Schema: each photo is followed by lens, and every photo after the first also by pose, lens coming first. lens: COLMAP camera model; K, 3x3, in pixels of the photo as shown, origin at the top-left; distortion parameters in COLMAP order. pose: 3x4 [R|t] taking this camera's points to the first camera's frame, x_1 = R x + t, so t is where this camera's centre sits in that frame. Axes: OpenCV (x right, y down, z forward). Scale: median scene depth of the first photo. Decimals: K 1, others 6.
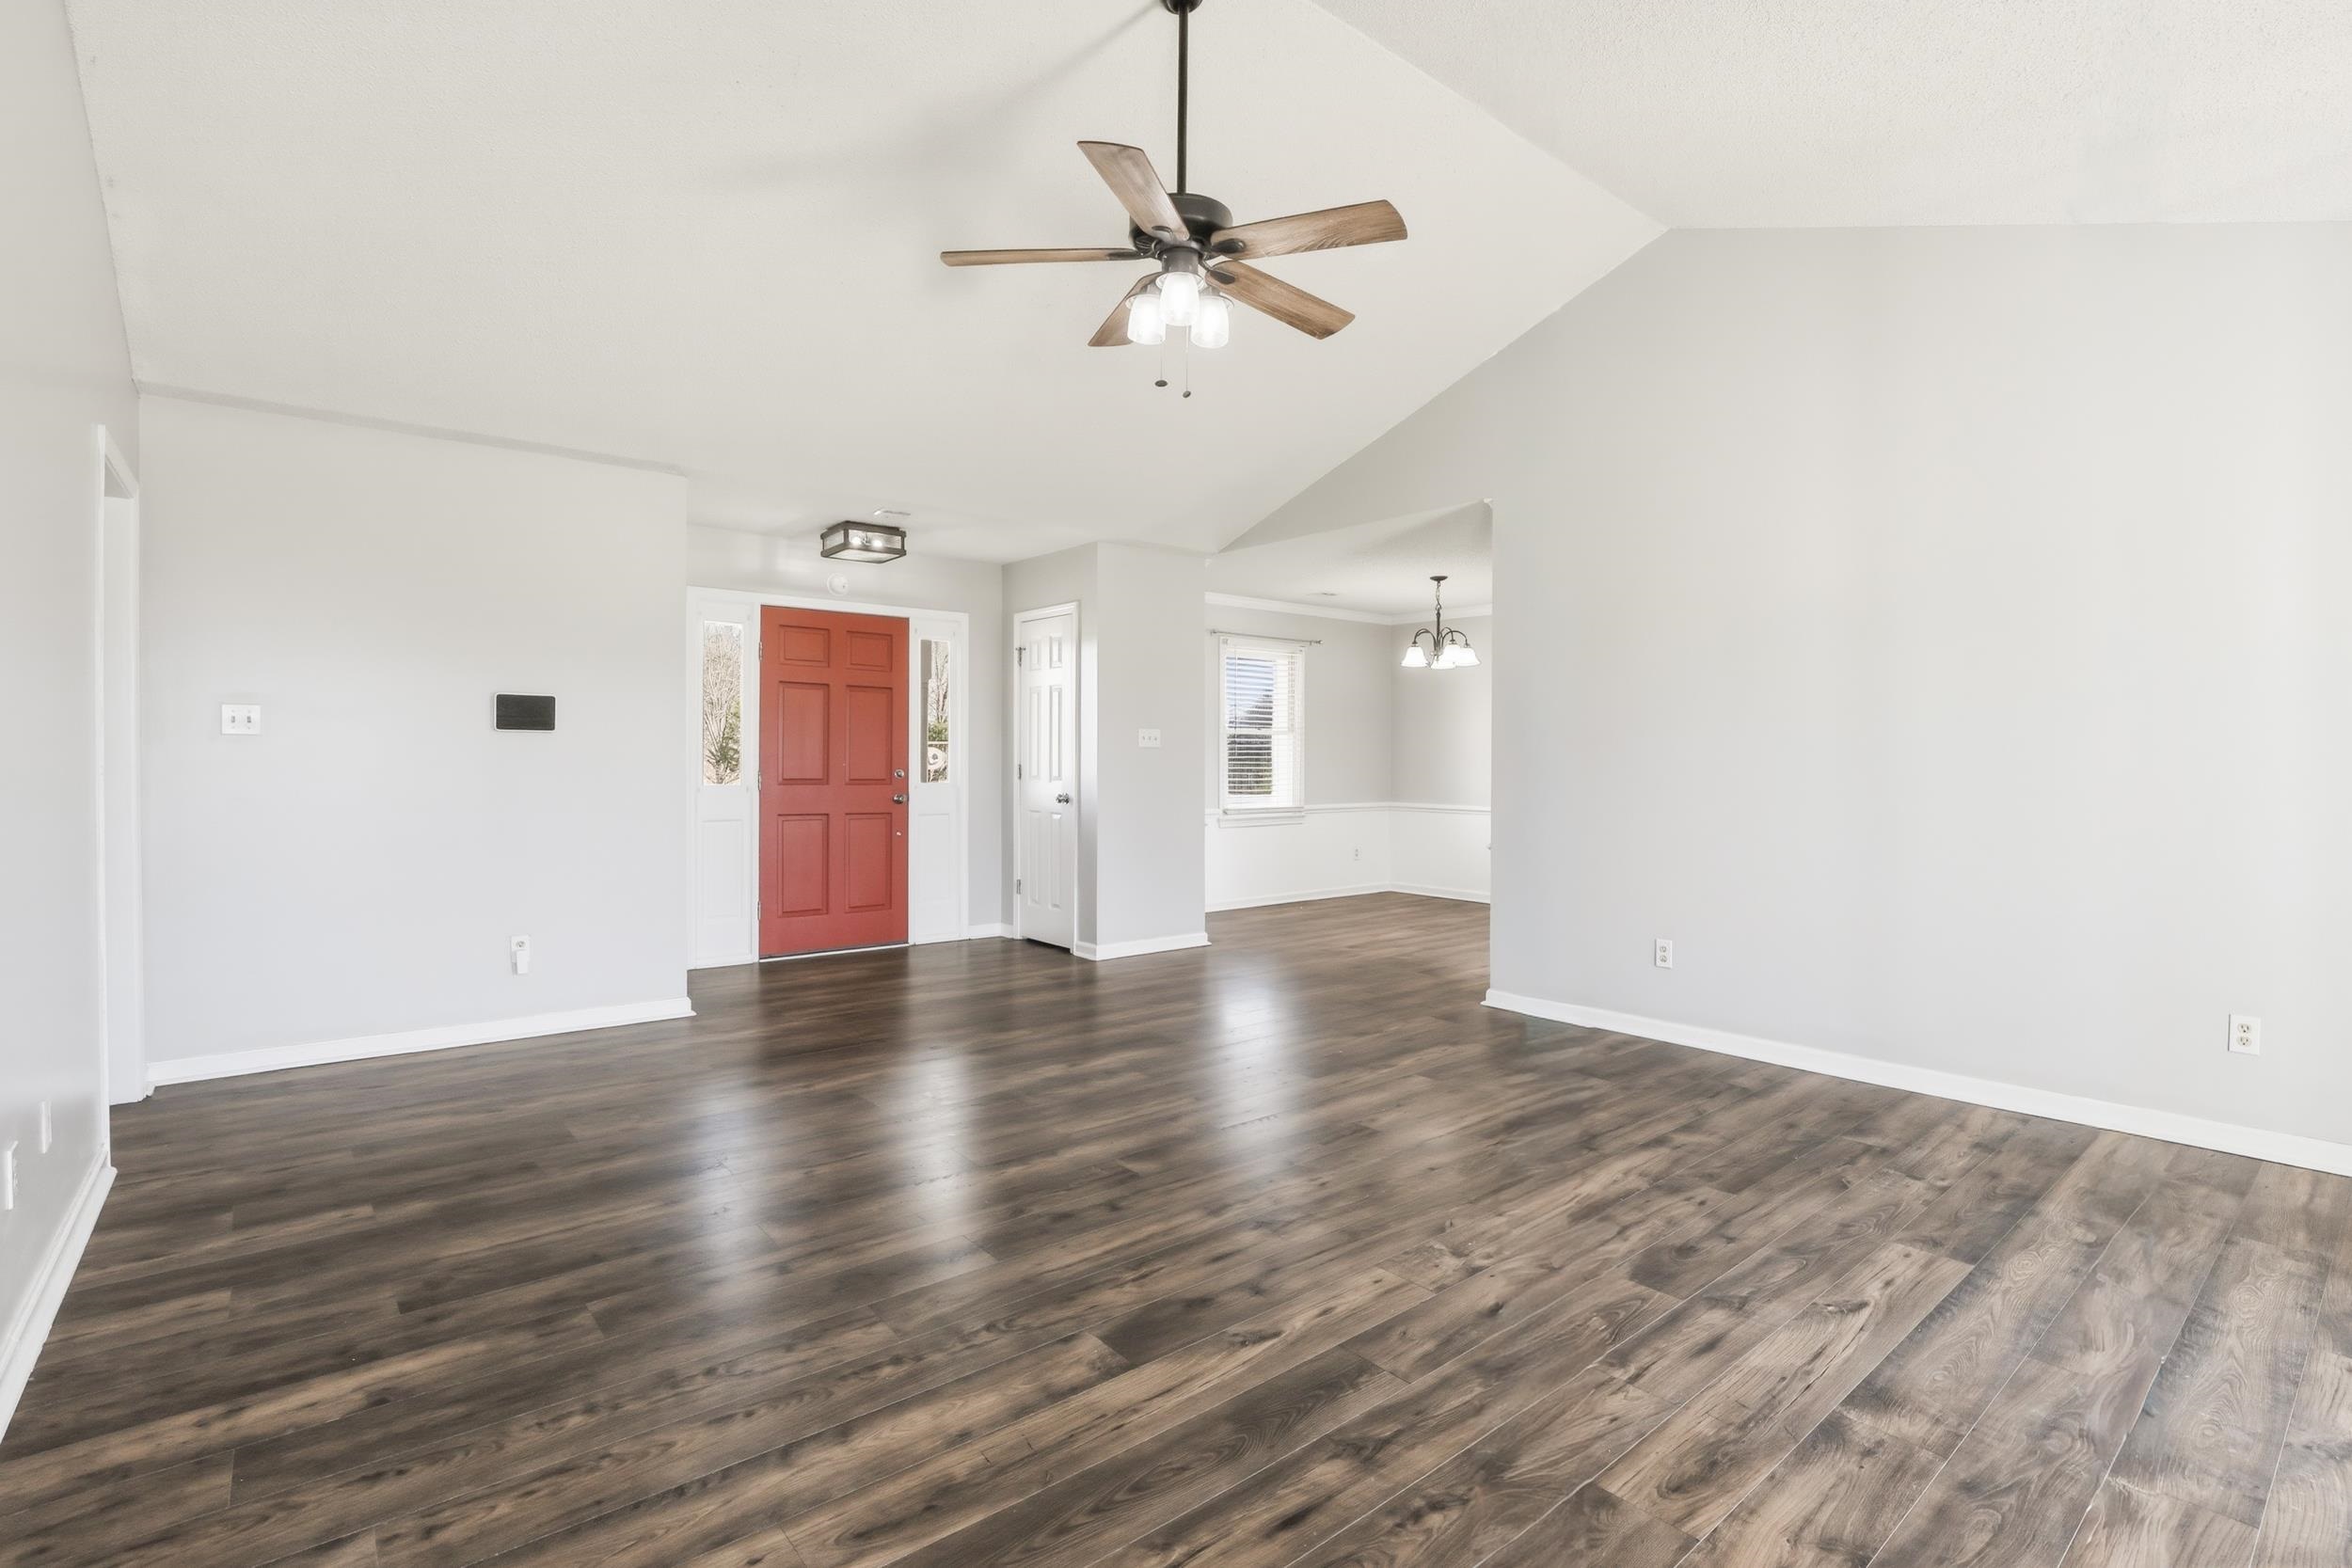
lens RADIAL K [[1093.9, 0, 1190.0], [0, 1093.9, 779.4], [0, 0, 1]] dist [-0.000801, 0.000020]
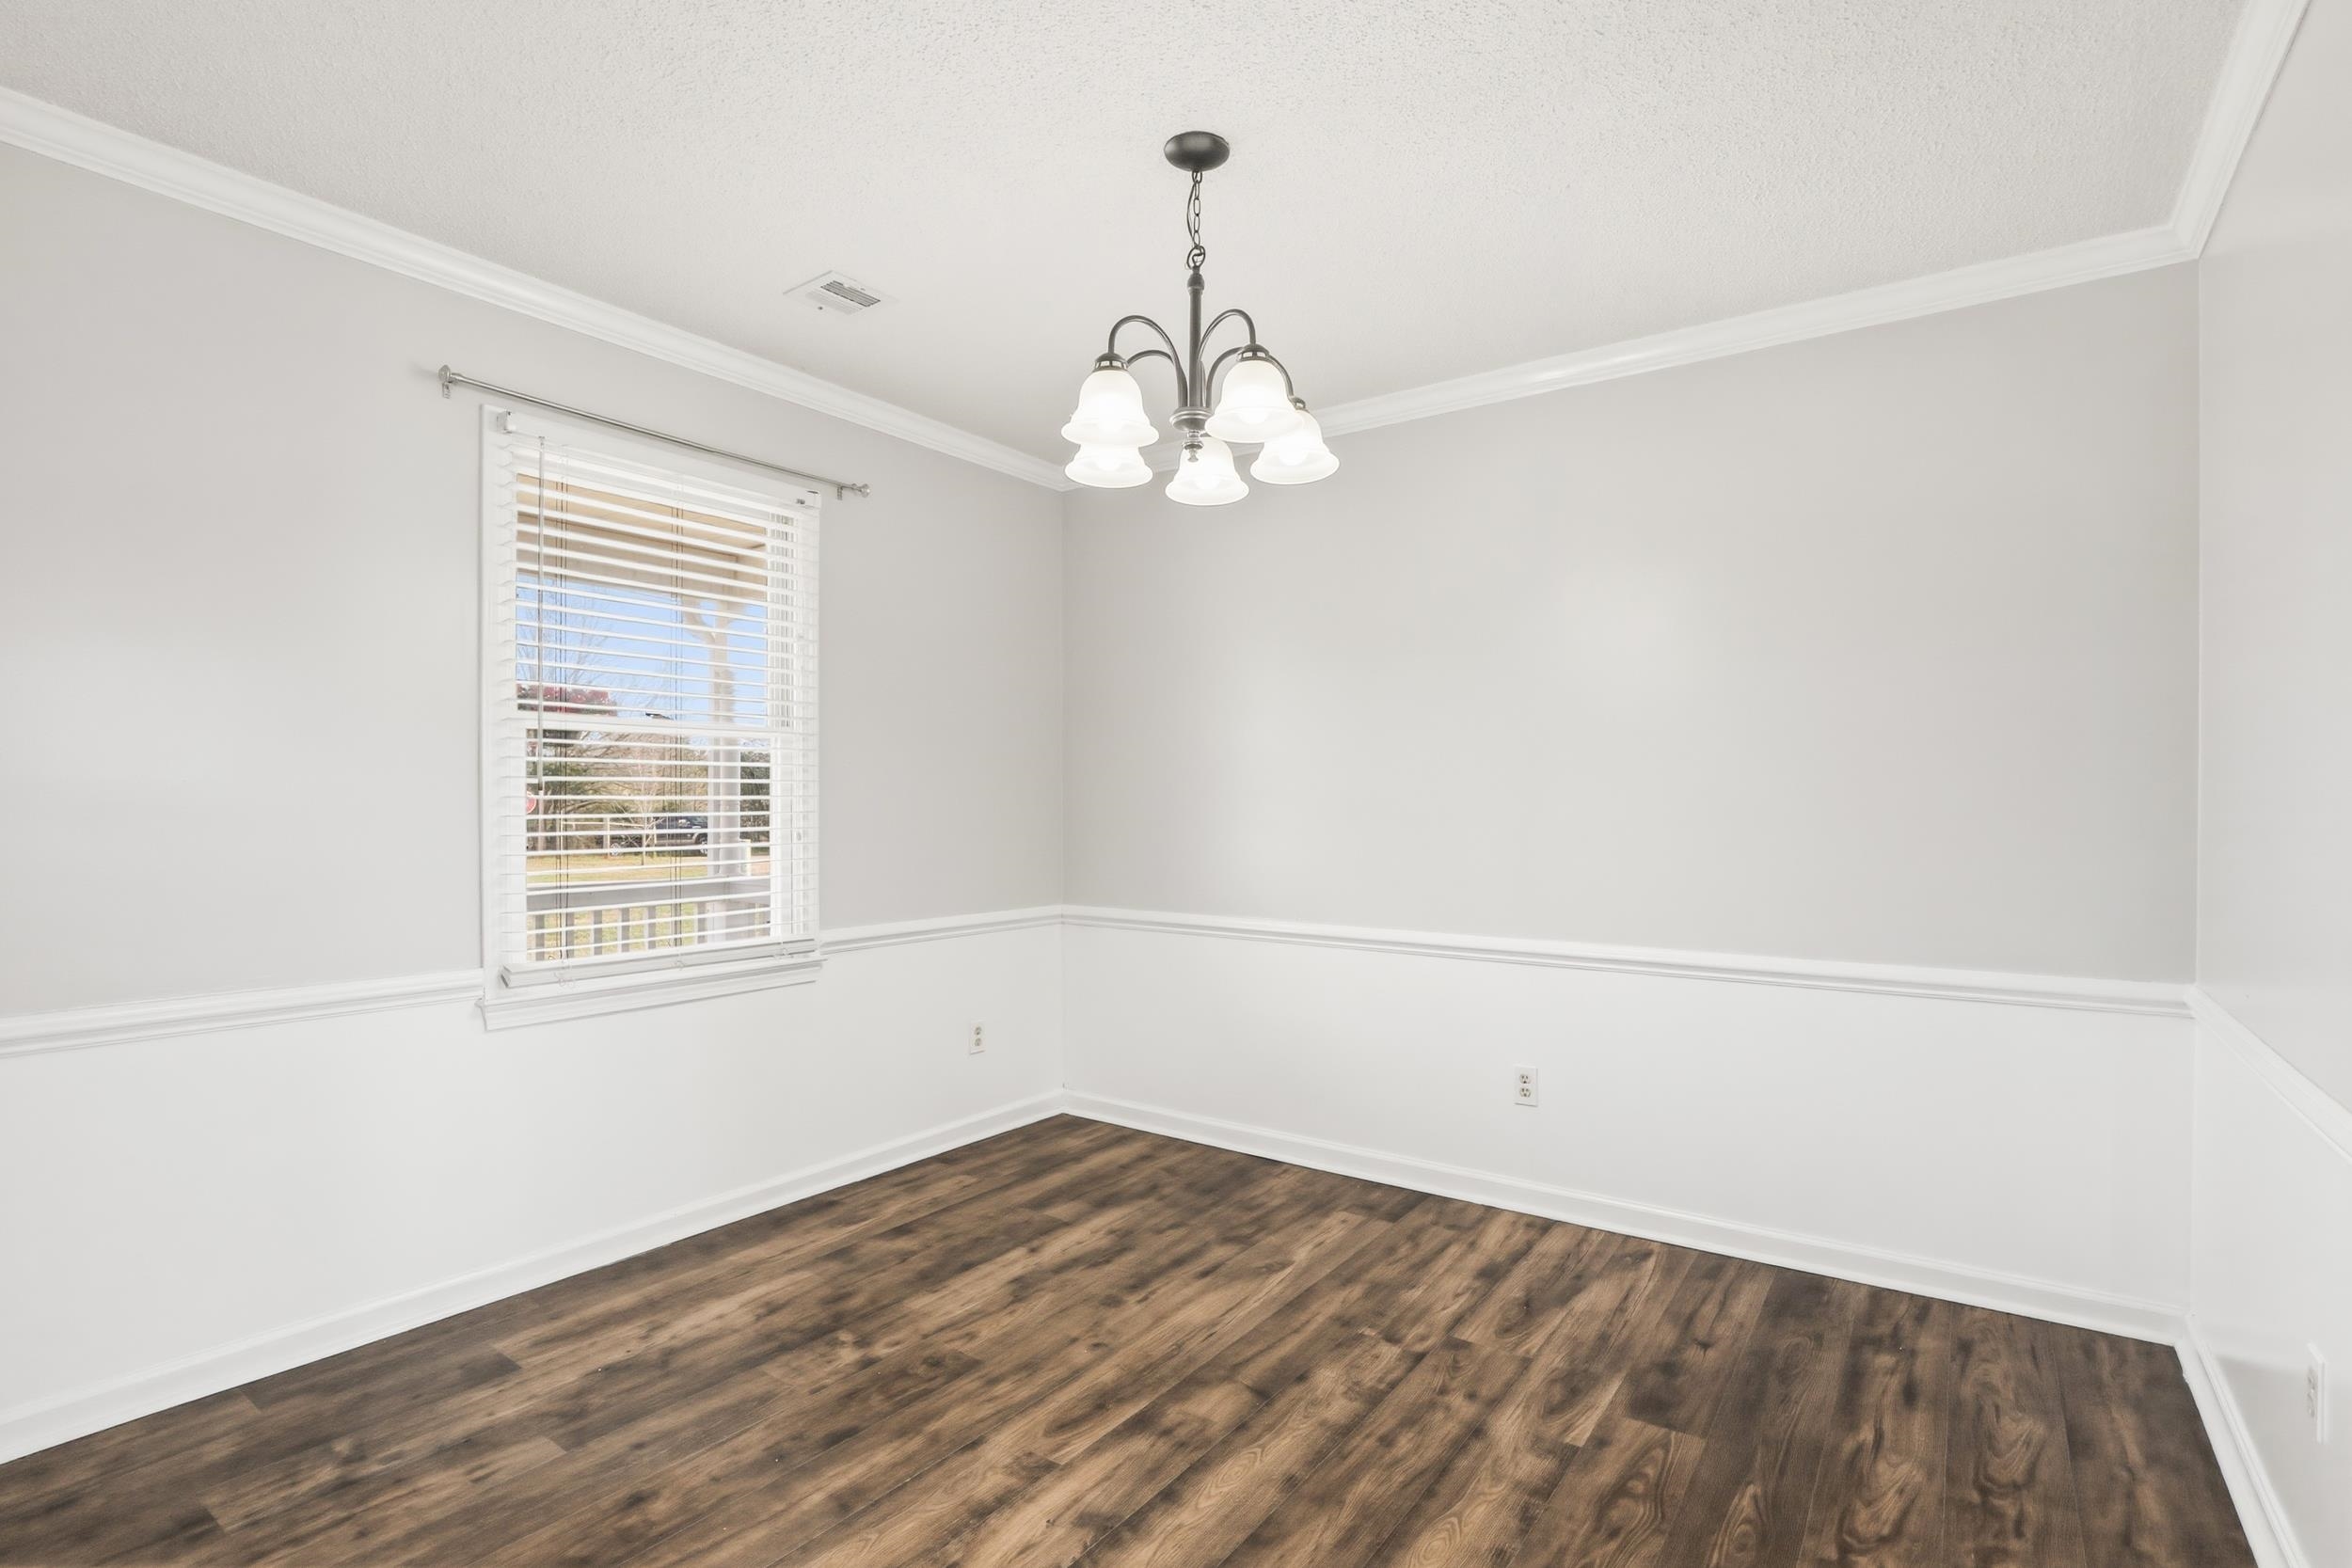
lens RADIAL K [[1122.1, 0, 1197.2], [0, 1122.1, 784.1], [0, 0, 1]] dist [-0.014509, -0.000091]
pose [[0.962950, 0.005392, 0.269626, 0.150753], [0.000423, 0.999769, -0.021504, -0.020079], [-0.269679, 0.020821, 0.962725, 0.723056]]
